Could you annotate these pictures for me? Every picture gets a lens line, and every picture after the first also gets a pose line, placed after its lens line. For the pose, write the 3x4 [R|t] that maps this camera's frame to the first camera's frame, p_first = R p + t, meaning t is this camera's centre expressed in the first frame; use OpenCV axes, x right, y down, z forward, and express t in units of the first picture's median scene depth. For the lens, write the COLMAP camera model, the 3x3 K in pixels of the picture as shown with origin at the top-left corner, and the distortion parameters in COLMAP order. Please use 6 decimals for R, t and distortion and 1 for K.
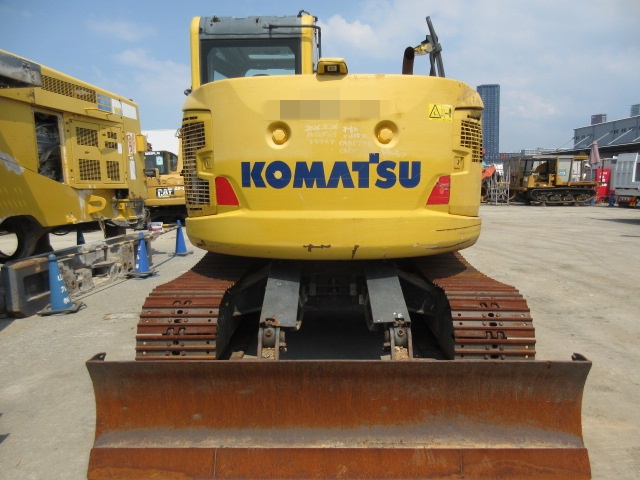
lens RADIAL K [[444.6, 0, 320.0], [0, 444.6, 240.0], [0, 0, 1]] dist [-0.009814, -0.000150]
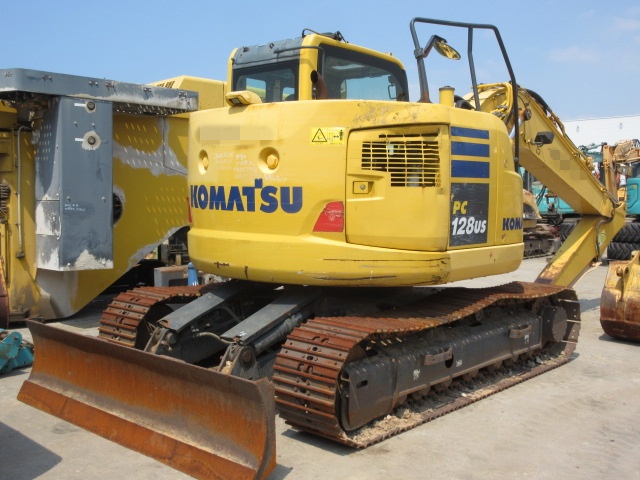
lens RADIAL K [[677.1, 0, 320.0], [0, 677.1, 240.0], [0, 0, 1]] dist [0.024648, -0.000438]
pose [[0.771188, 0.059620, -0.633809, 1.225994], [-0.105505, 0.993806, -0.034890, -0.012201], [0.627804, 0.093777, 0.772702, -0.120266]]
